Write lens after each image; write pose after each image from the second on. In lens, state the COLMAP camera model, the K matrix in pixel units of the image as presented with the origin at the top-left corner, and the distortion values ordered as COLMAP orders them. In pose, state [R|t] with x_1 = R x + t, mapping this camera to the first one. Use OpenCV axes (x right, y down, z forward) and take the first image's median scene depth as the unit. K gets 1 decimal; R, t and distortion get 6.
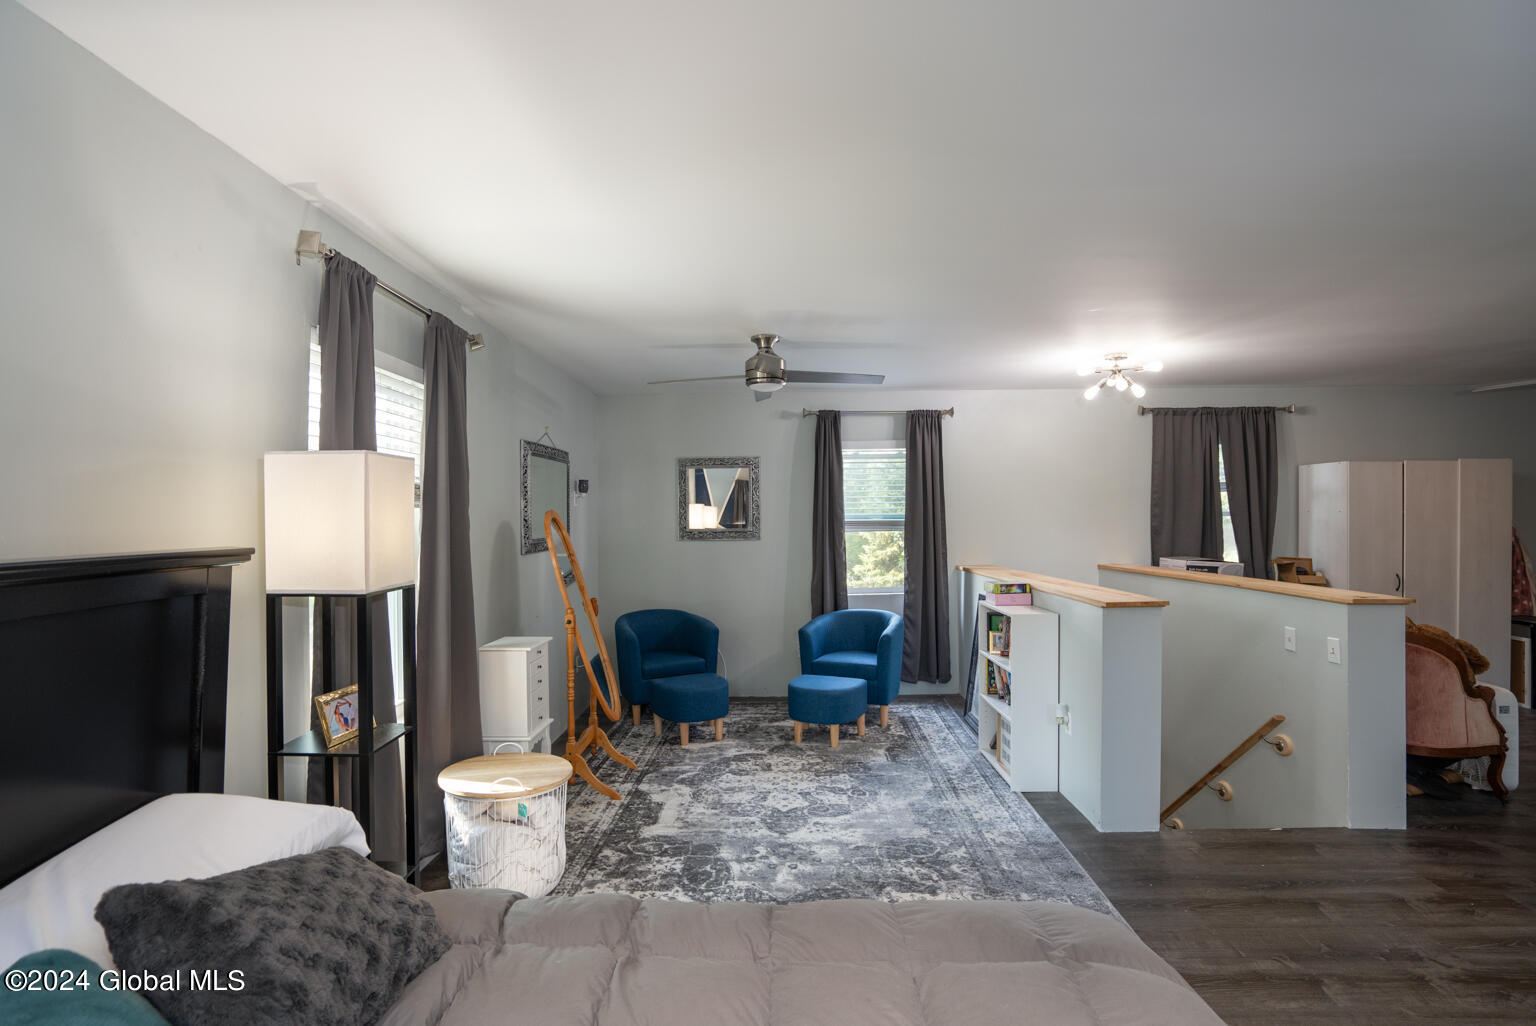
lens RADIAL K [[686.0, 0, 768.0], [0, 686.0, 513.0], [0, 0, 1]] dist [-0.001558, -0.000216]
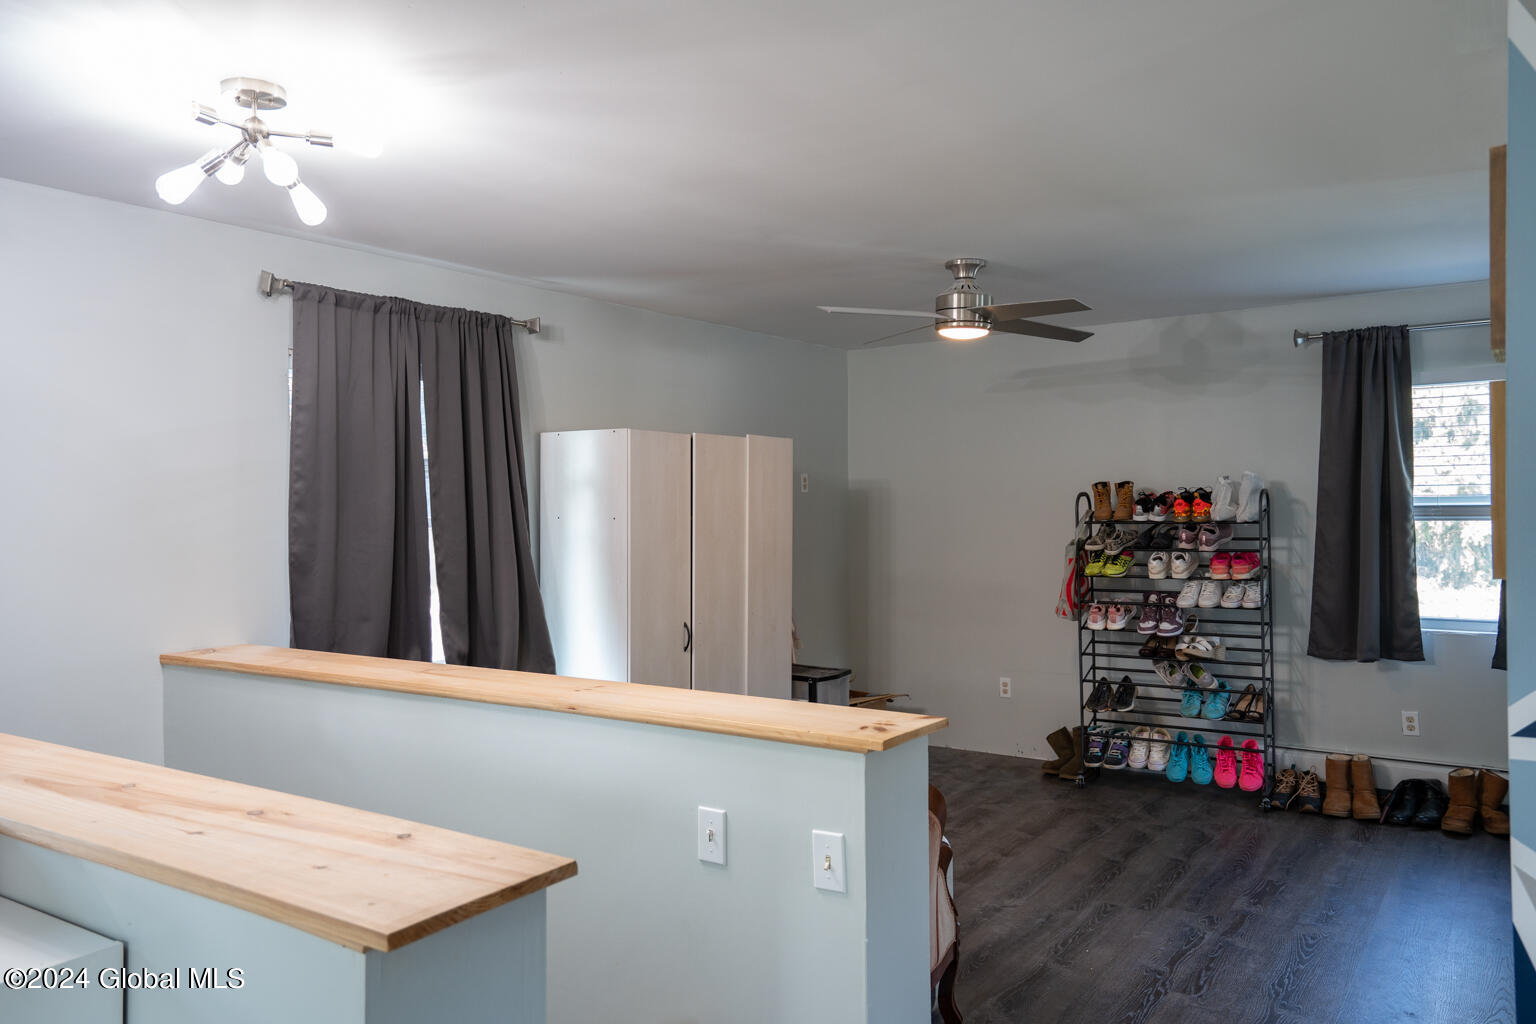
lens RADIAL K [[1074.3, 0, 768.0], [0, 1074.3, 512.0], [0, 0, 1]] dist [0.004936, 0.001644]
pose [[0.520472, -0.006800, 0.853852, 0.140256], [0.002841, 0.999977, 0.006233, -0.011553], [-0.853874, -0.000818, 0.520479, 0.401081]]
